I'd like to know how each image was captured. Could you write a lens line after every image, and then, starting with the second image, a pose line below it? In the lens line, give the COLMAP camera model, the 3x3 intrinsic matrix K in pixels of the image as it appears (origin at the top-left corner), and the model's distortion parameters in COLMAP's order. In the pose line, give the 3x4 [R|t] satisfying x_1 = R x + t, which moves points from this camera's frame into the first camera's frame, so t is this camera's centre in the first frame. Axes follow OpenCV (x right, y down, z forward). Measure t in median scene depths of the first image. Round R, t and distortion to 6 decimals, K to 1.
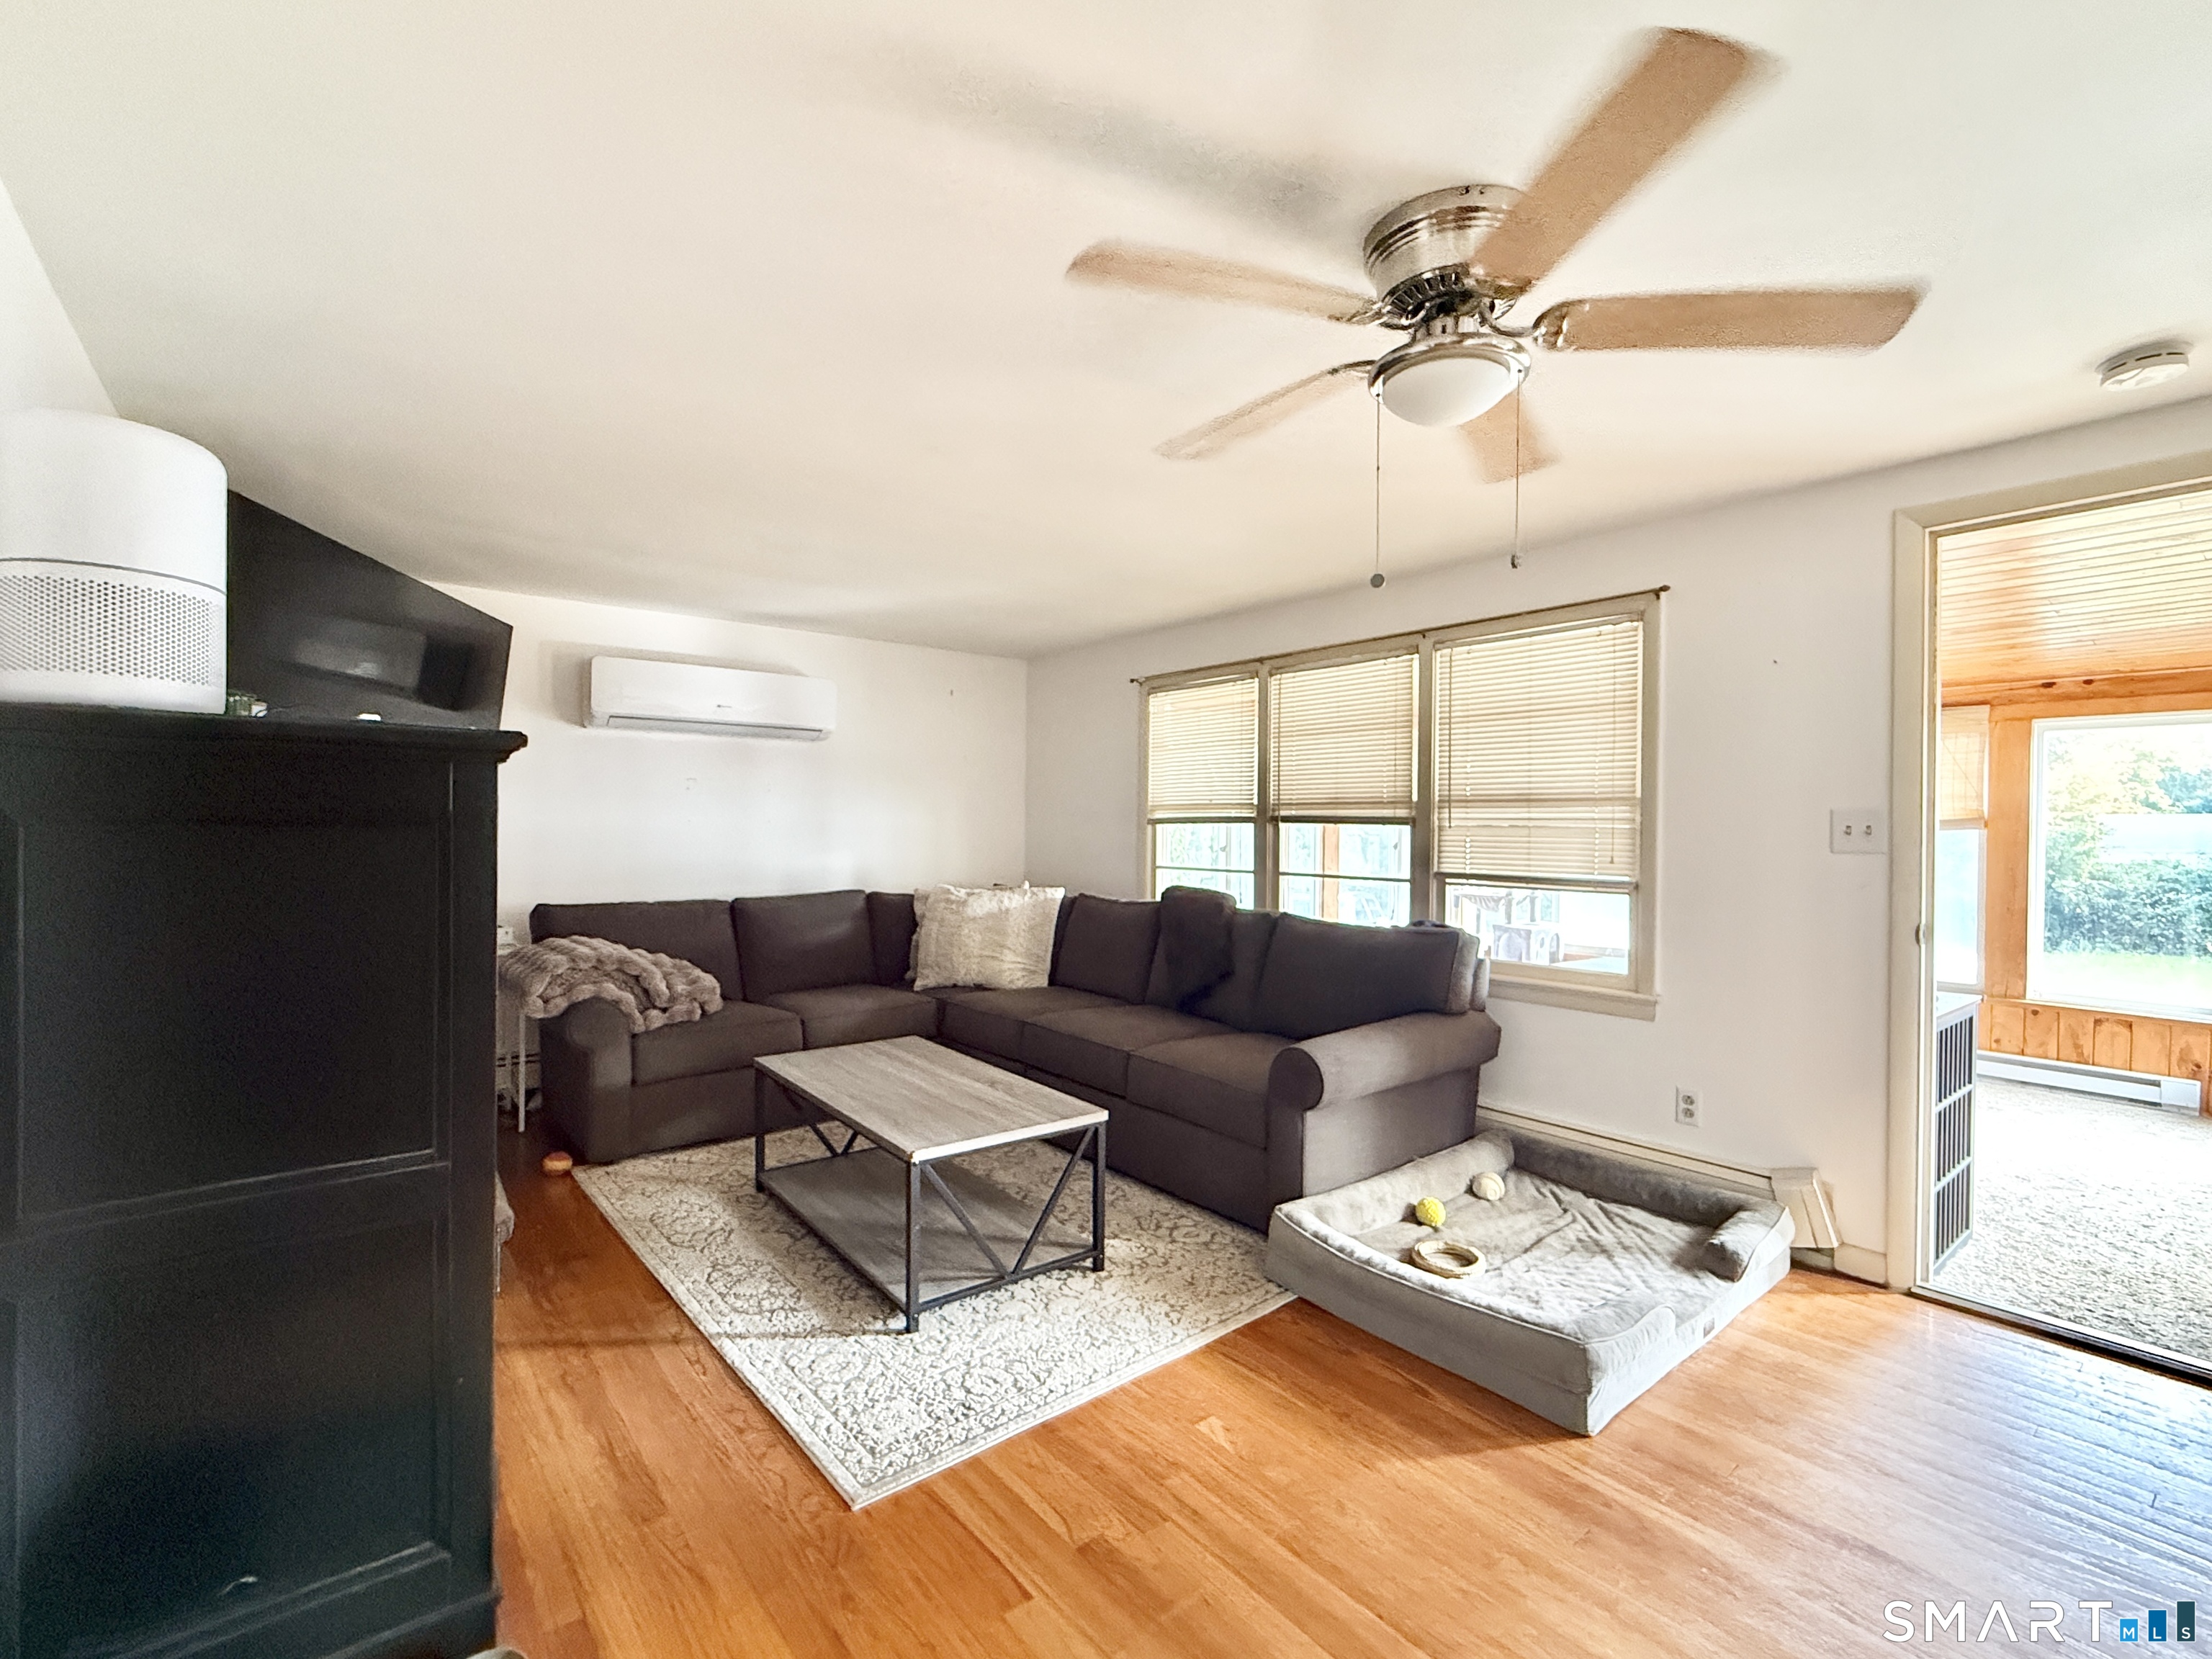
lens RADIAL K [[986.9, 0, 1115.6], [0, 986.9, 834.1], [0, 0, 1]] dist [0.003569, 0.000515]
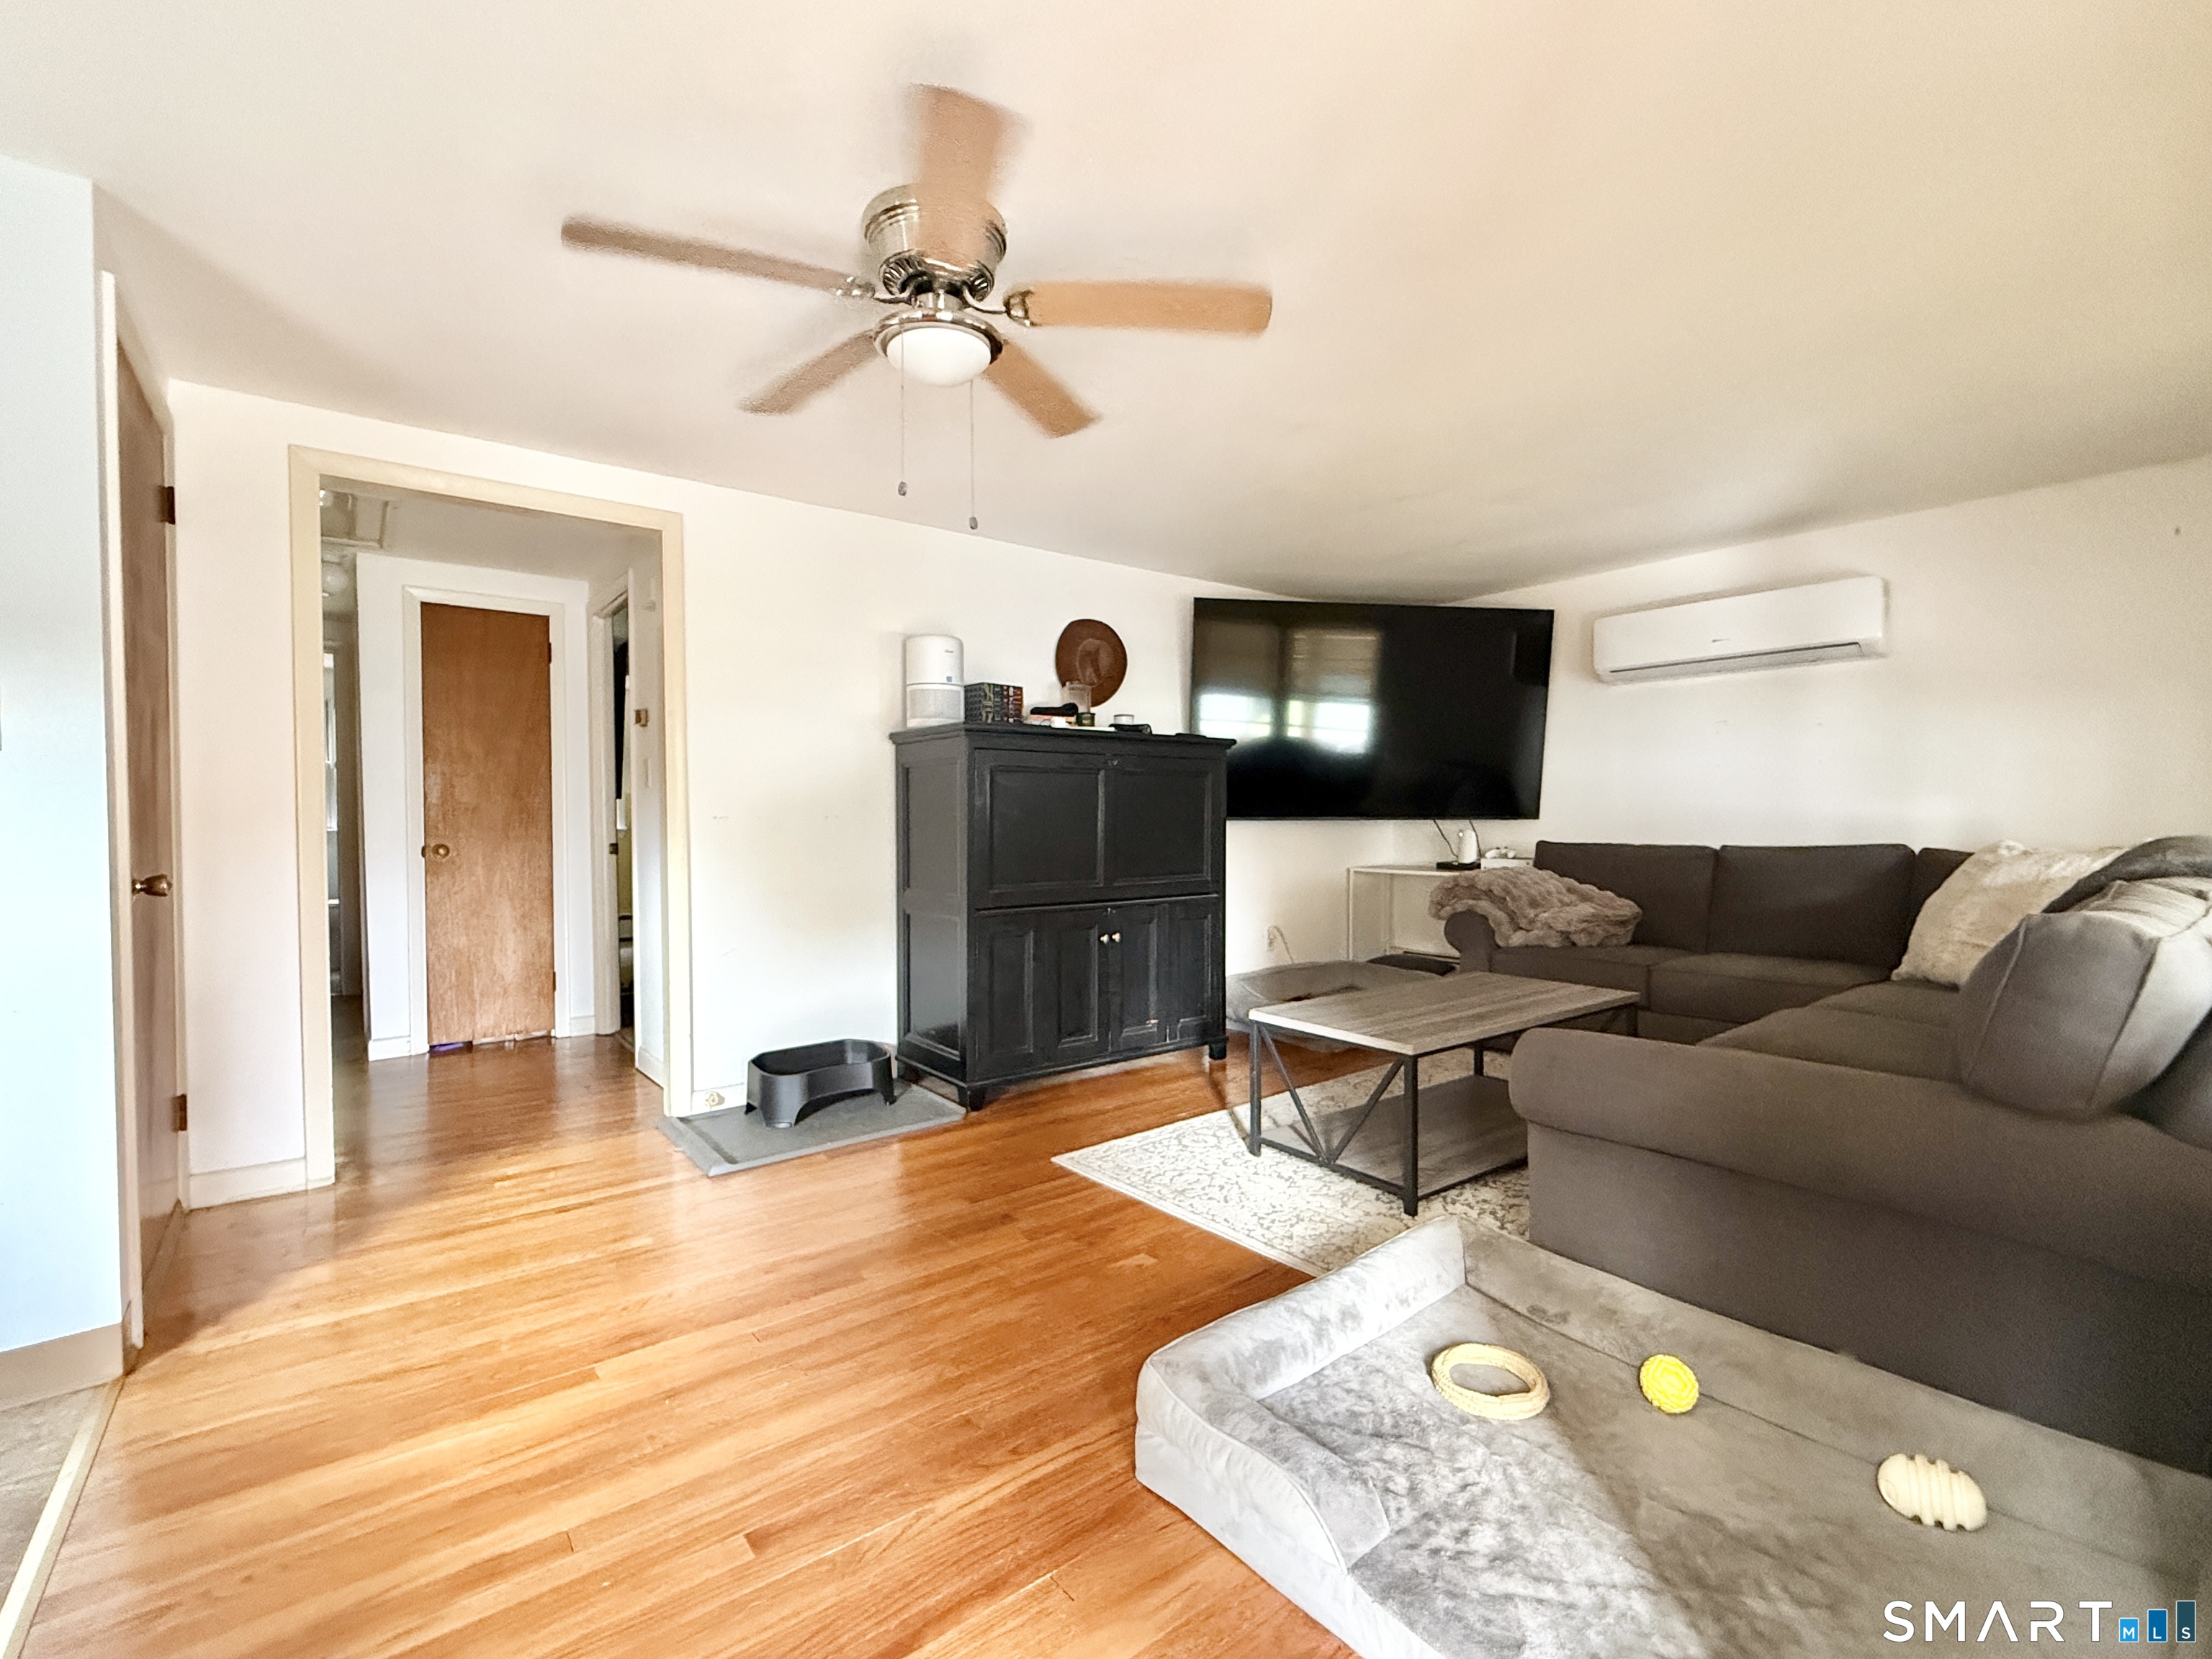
lens RADIAL K [[986.9, 0, 1115.6], [0, 986.9, 834.1], [0, 0, 1]] dist [0.003569, 0.000515]
pose [[-0.006375, 0.015379, -0.999861, 0.683585], [0.003118, 0.999877, 0.015360, 0.047600], [0.999975, -0.003020, -0.006423, 0.539530]]
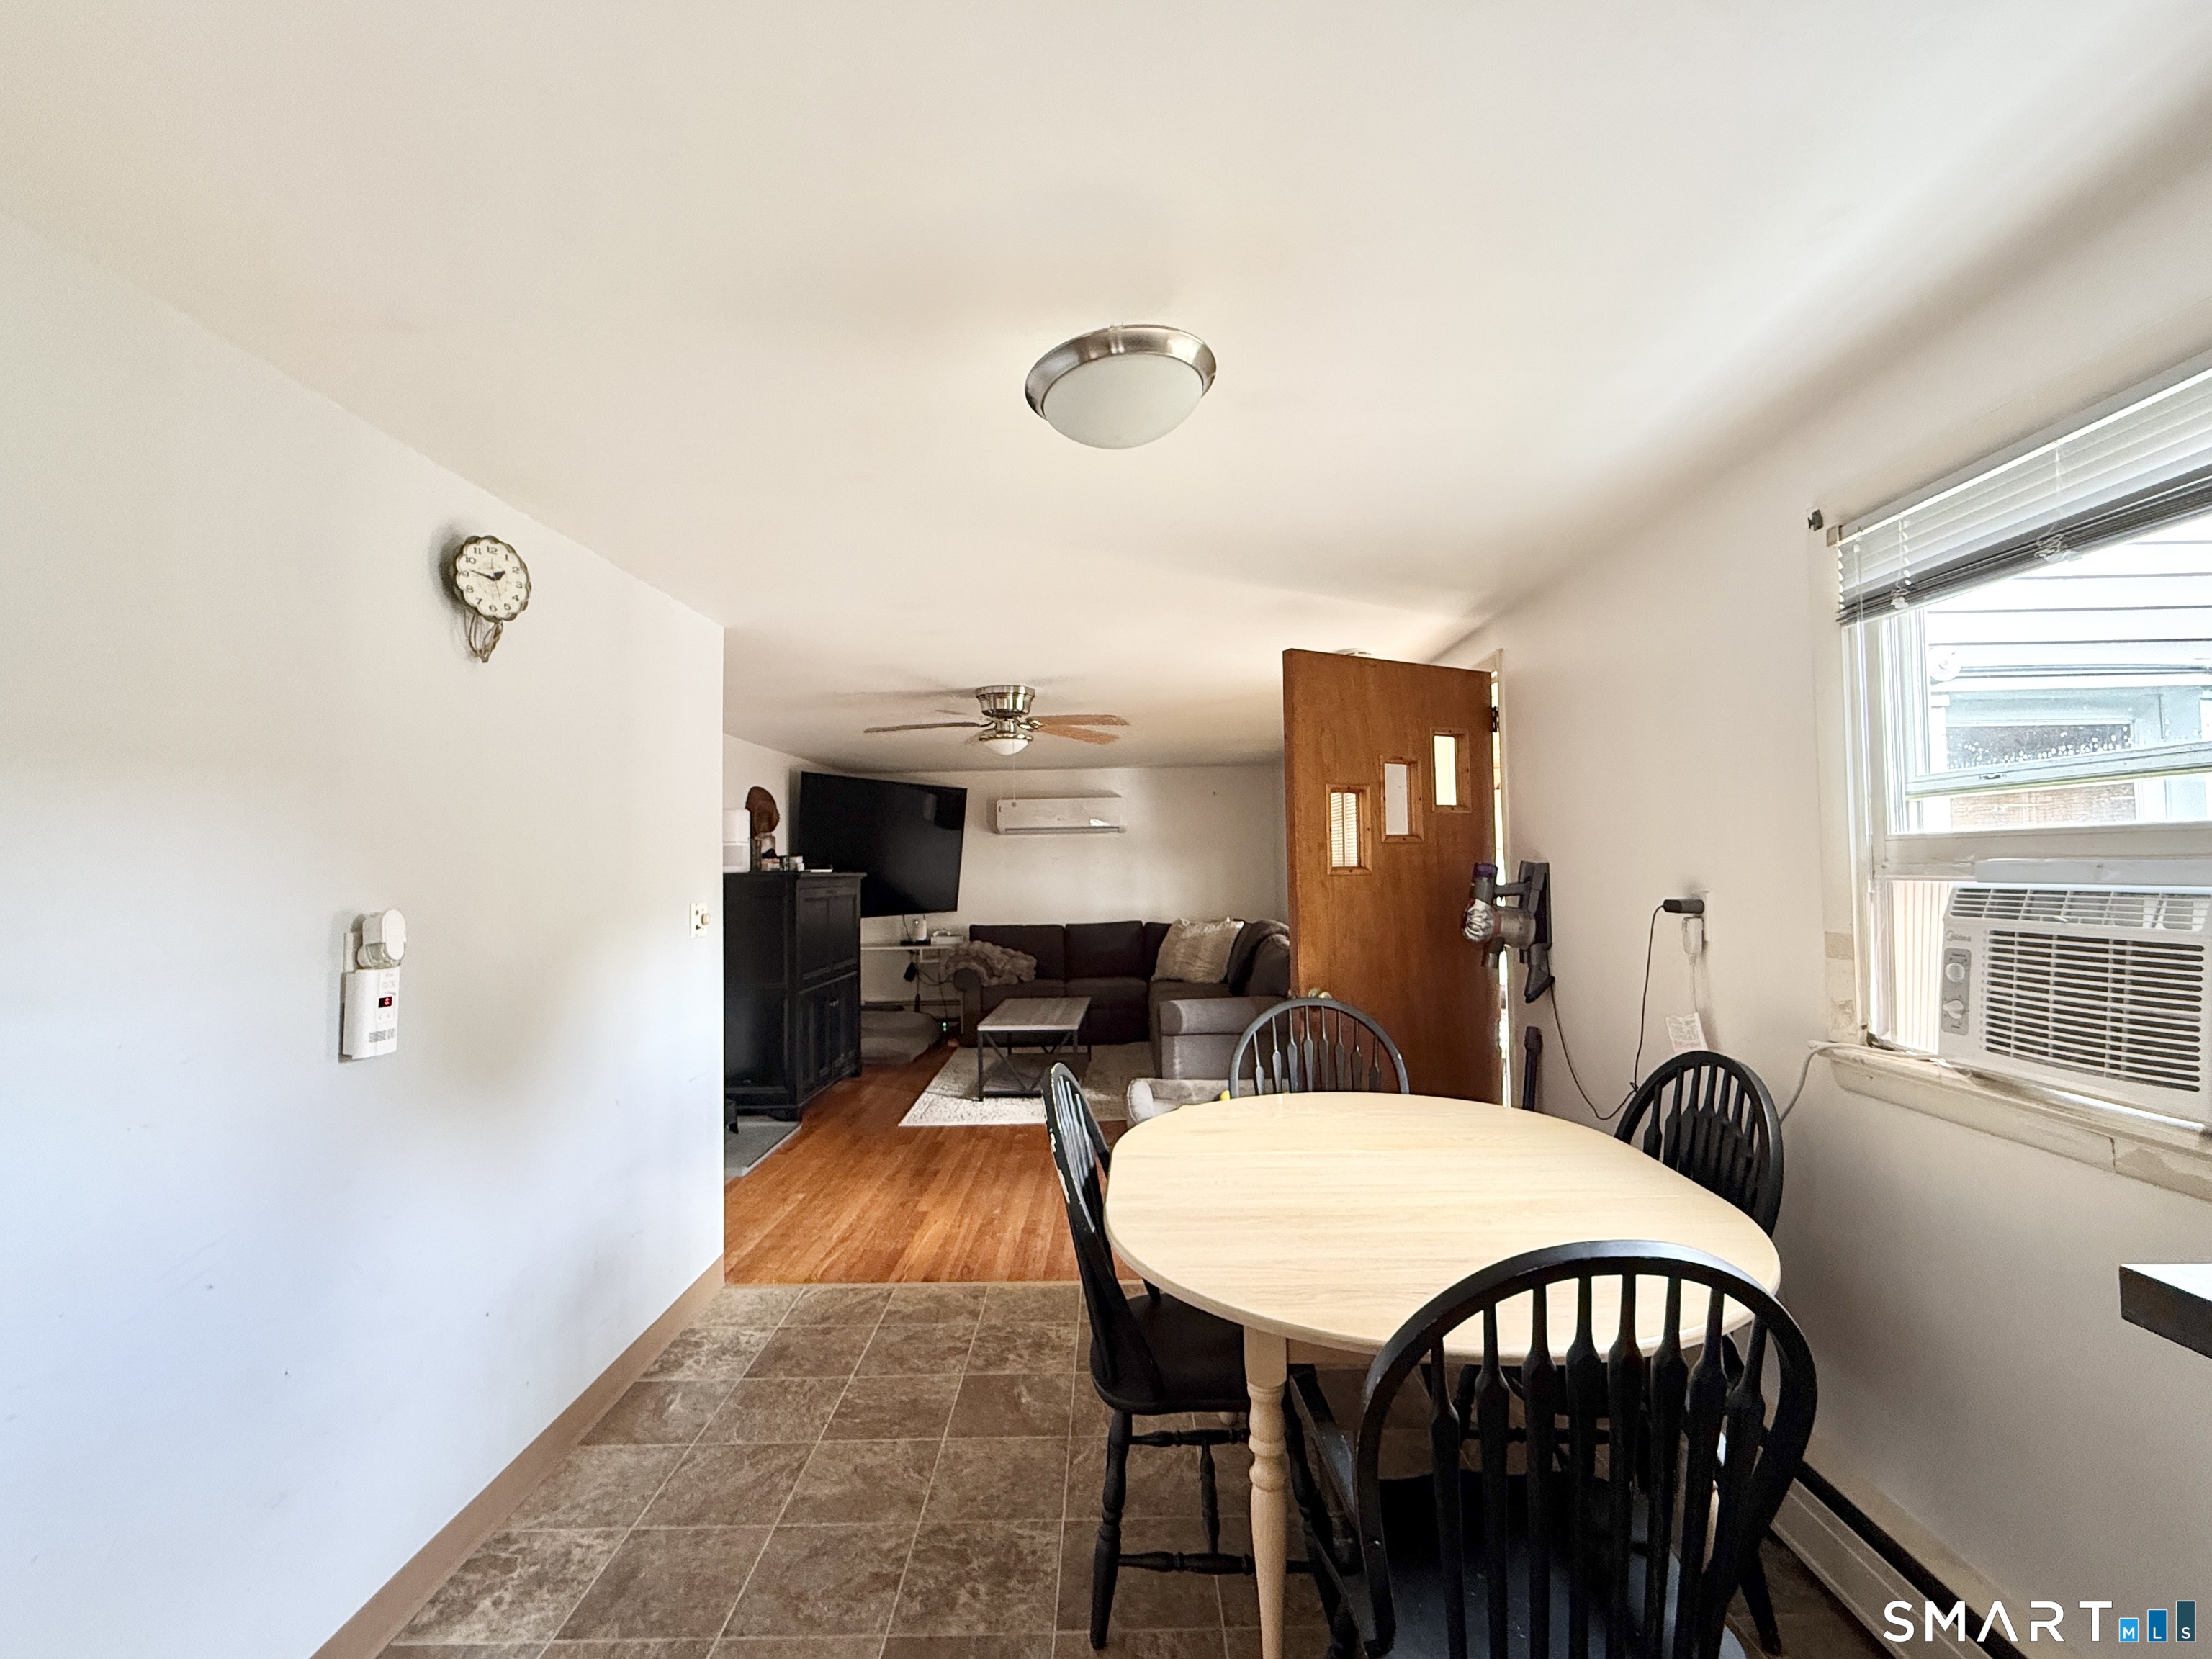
lens RADIAL K [[986.9, 0, 1115.6], [0, 986.9, 834.1], [0, 0, 1]] dist [0.003569, 0.000515]
pose [[0.776092, -0.038787, -0.629426, 1.039417], [0.017789, 0.999056, -0.039631, -0.033197], [0.630369, 0.019560, 0.776049, -0.445448]]
